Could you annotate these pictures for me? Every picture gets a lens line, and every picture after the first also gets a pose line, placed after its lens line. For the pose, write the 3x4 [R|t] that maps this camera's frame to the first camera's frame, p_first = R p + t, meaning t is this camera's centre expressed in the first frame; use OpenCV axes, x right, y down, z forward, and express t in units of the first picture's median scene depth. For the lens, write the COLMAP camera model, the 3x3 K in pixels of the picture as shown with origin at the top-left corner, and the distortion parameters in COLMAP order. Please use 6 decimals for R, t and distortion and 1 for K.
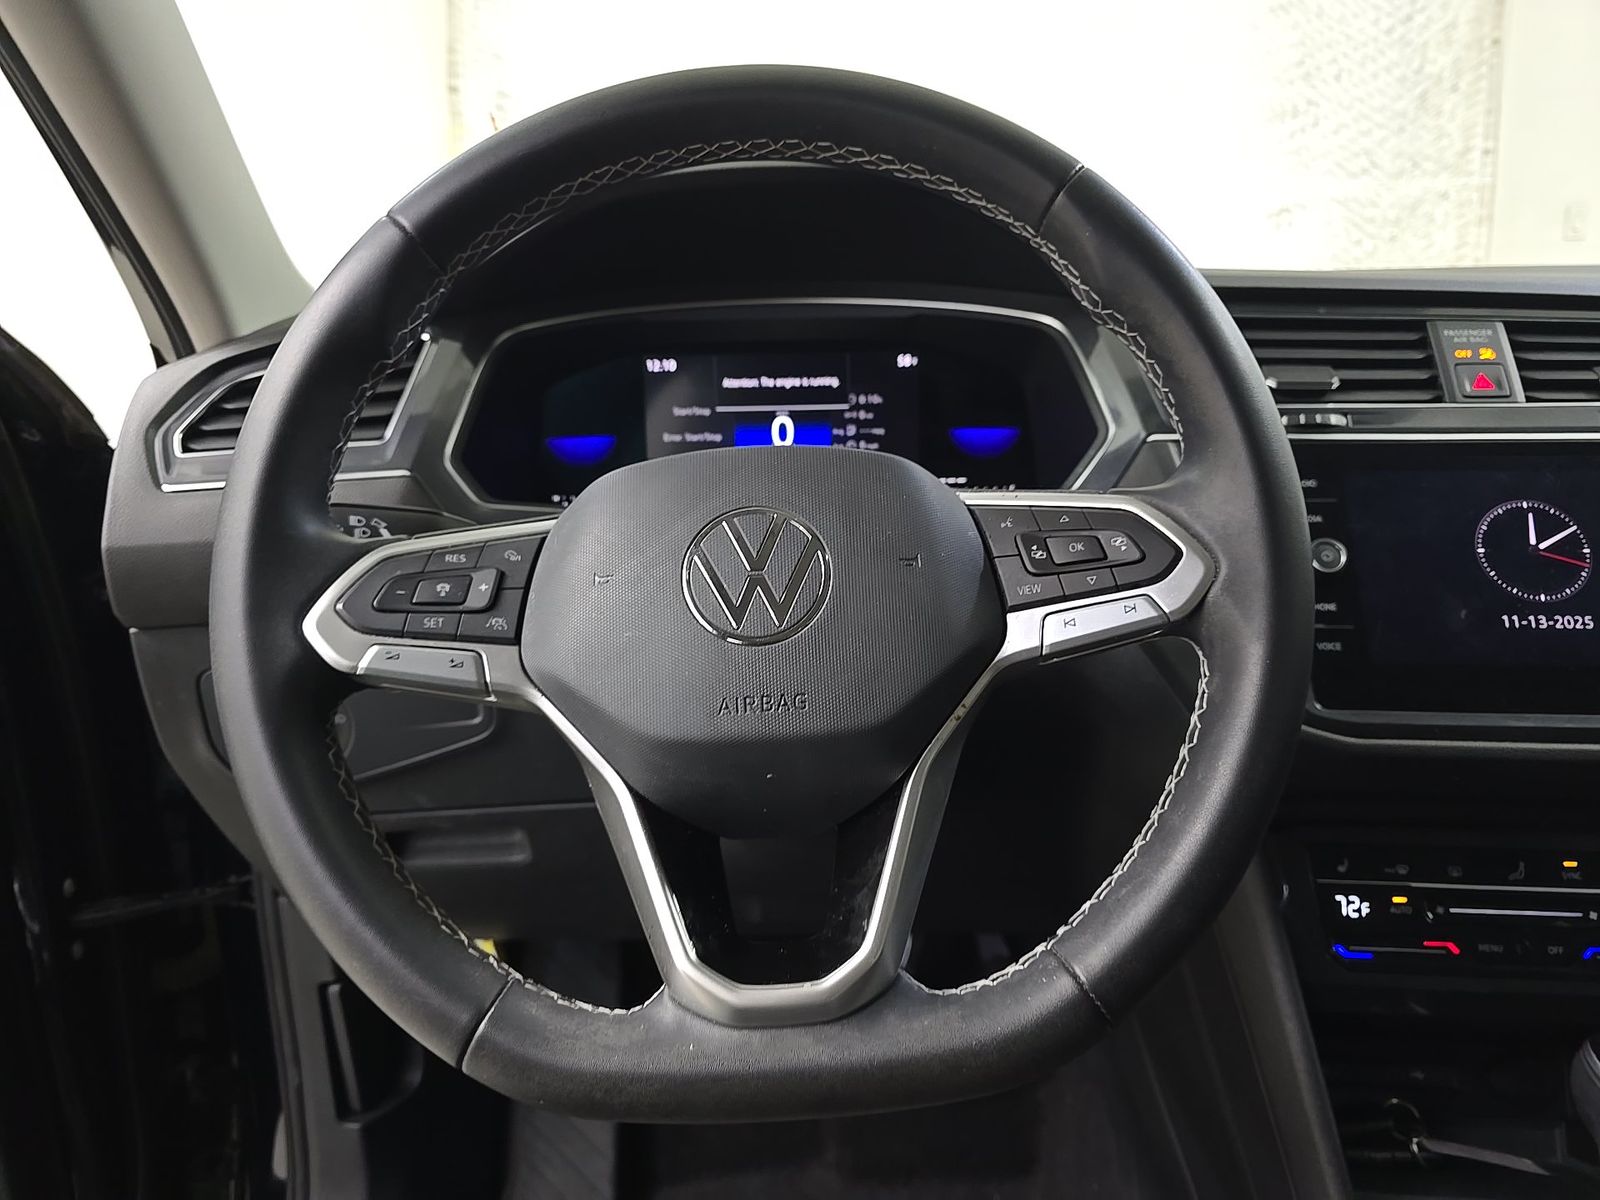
lens RADIAL K [[1077.0, 0, 805.1], [0, 1077.0, 602.0], [0, 0, 1]] dist [0.046246, -0.050425]
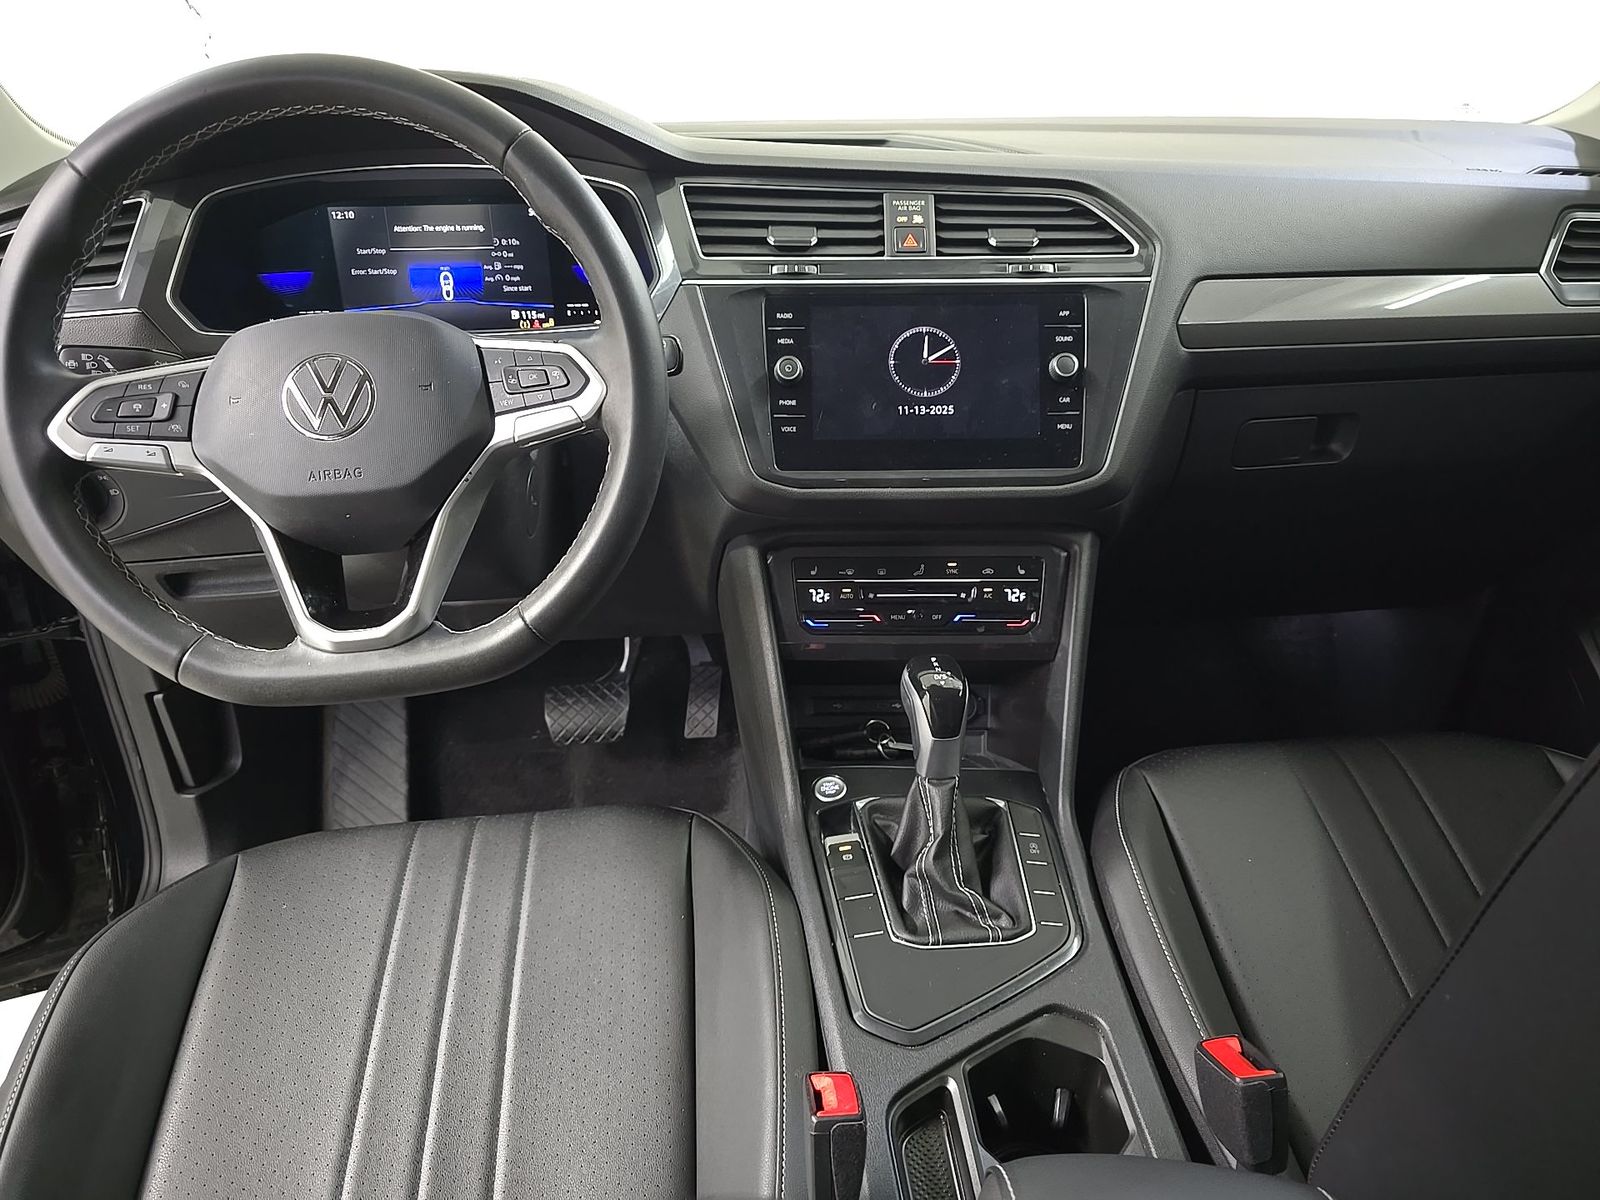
lens RADIAL K [[1077.0, 0, 805.1], [0, 1077.0, 602.0], [0, 0, 1]] dist [0.046246, -0.050425]
pose [[0.994762, -0.035098, 0.096006, 0.482060], [0.014168, 0.977482, 0.210542, -0.054570], [-0.101234, -0.208079, 0.972859, -0.729480]]
